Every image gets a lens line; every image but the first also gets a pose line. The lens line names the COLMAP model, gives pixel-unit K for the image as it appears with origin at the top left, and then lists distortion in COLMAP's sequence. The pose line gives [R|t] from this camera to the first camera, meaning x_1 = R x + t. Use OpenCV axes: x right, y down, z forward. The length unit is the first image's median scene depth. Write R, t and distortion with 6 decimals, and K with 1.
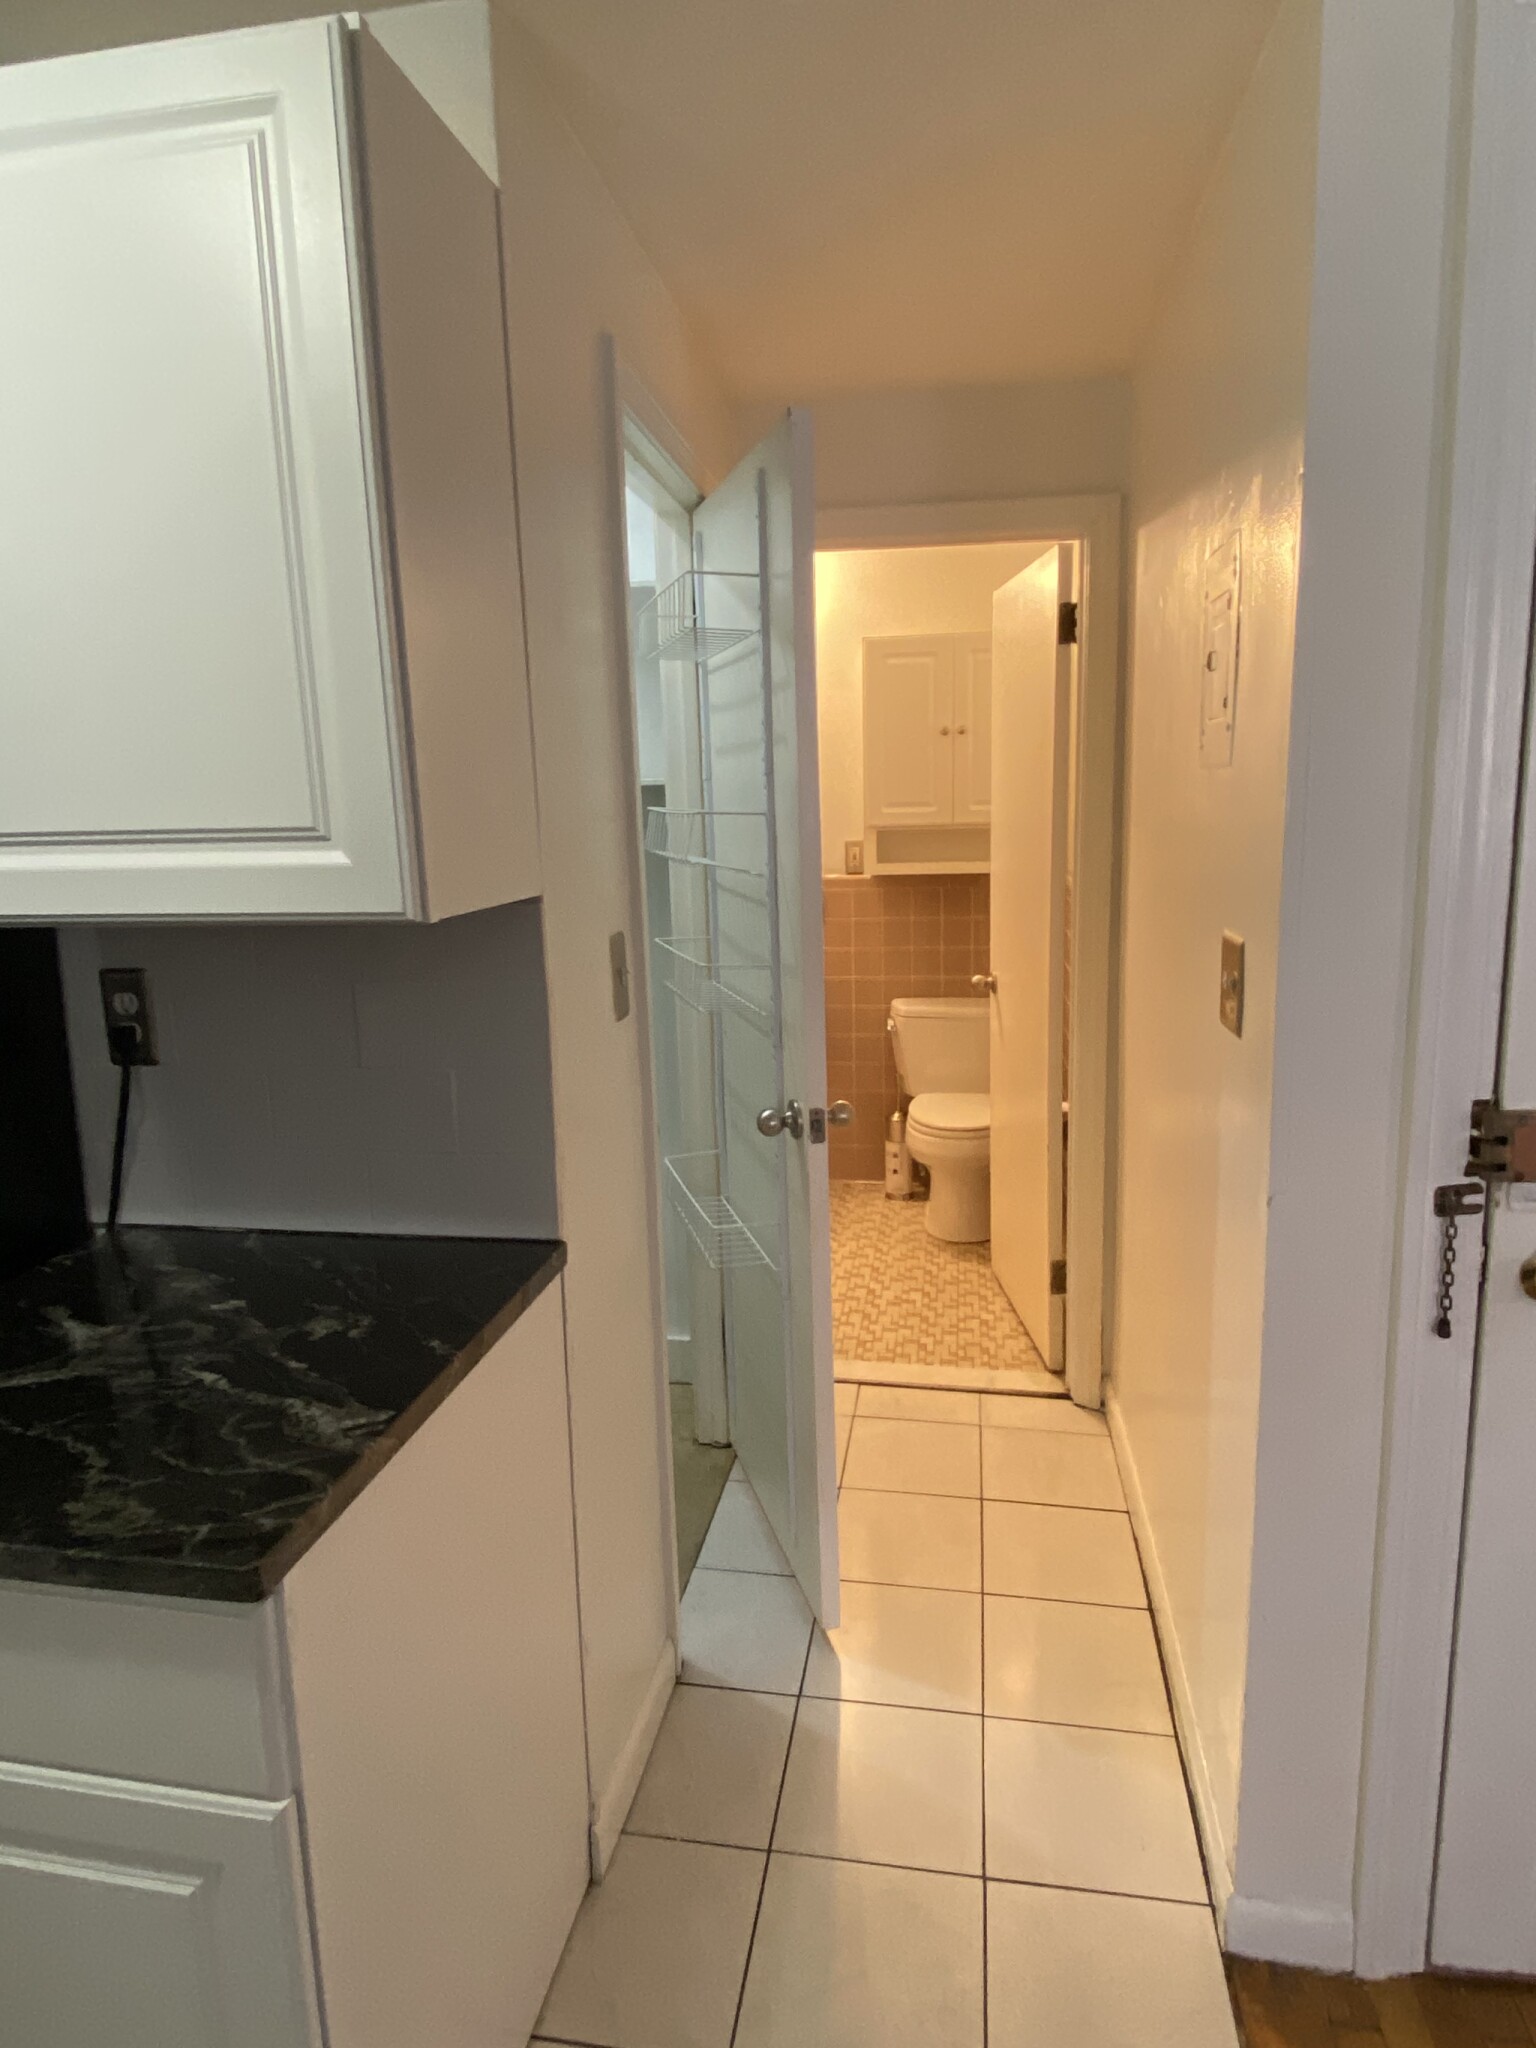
lens RADIAL K [[1197.2, 0, 777.4], [0, 1197.2, 1011.6], [0, 0, 1]] dist [0.042786, -0.045289]
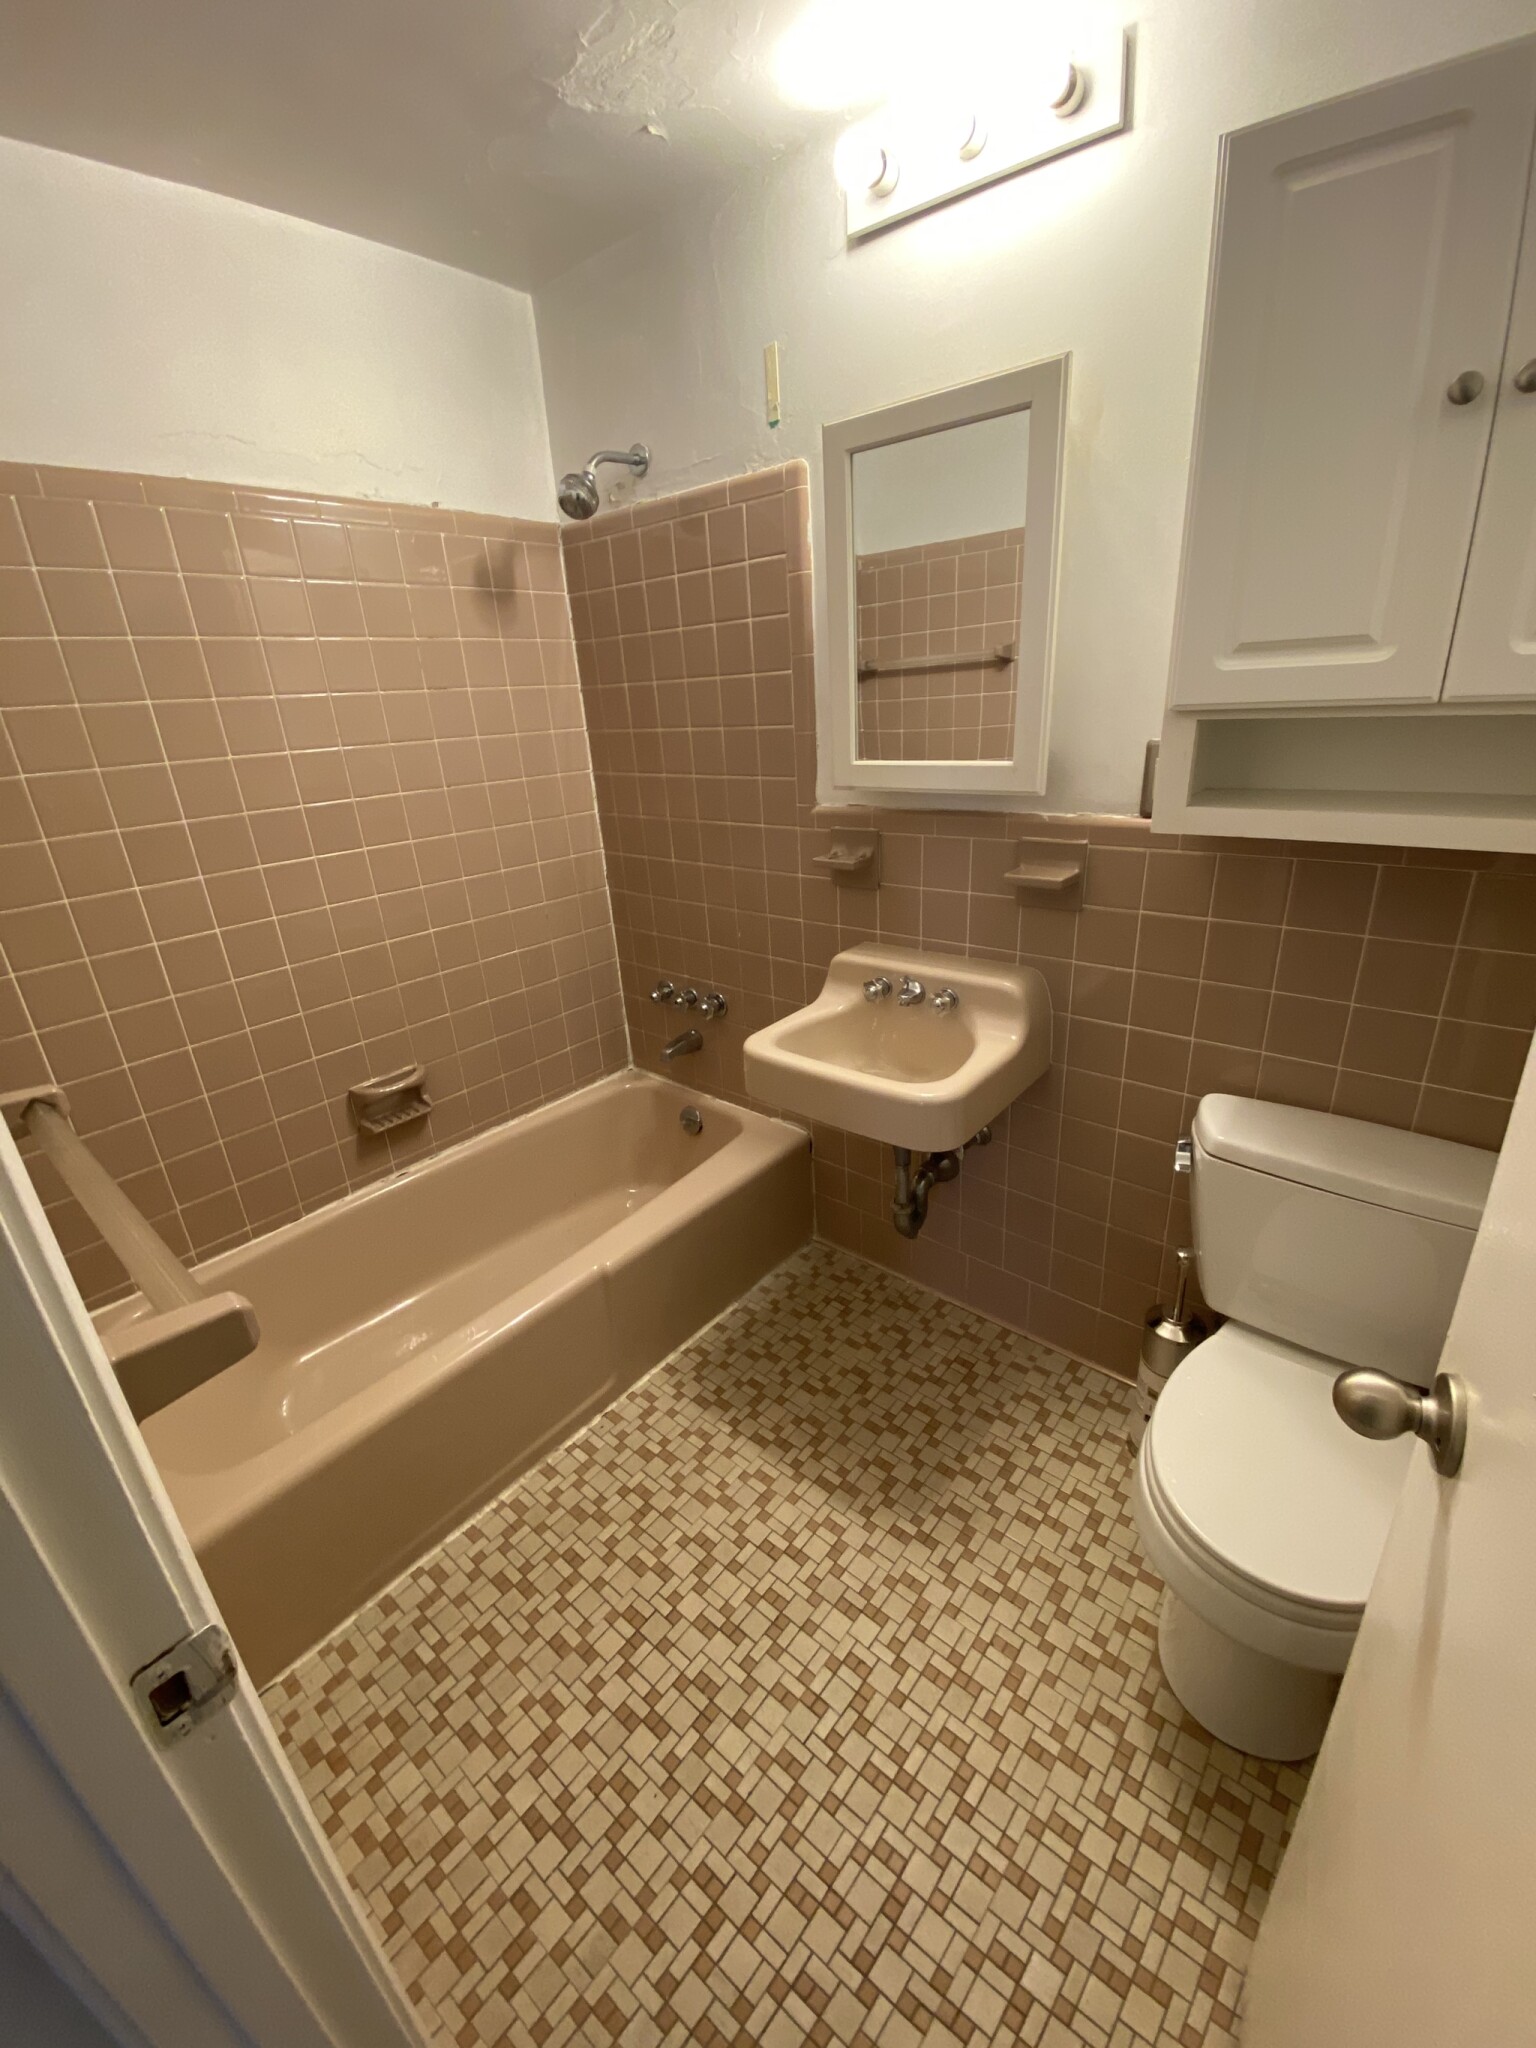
lens RADIAL K [[833.6, 0, 768.0], [0, 833.6, 1024.0], [0, 0, 1]] dist [-0.031559, -0.000224]
pose [[0.852263, 0.159803, -0.498107, 0.112114], [-0.039331, 0.969077, 0.243604, -0.115124], [0.521633, -0.188024, 0.832194, 0.688838]]
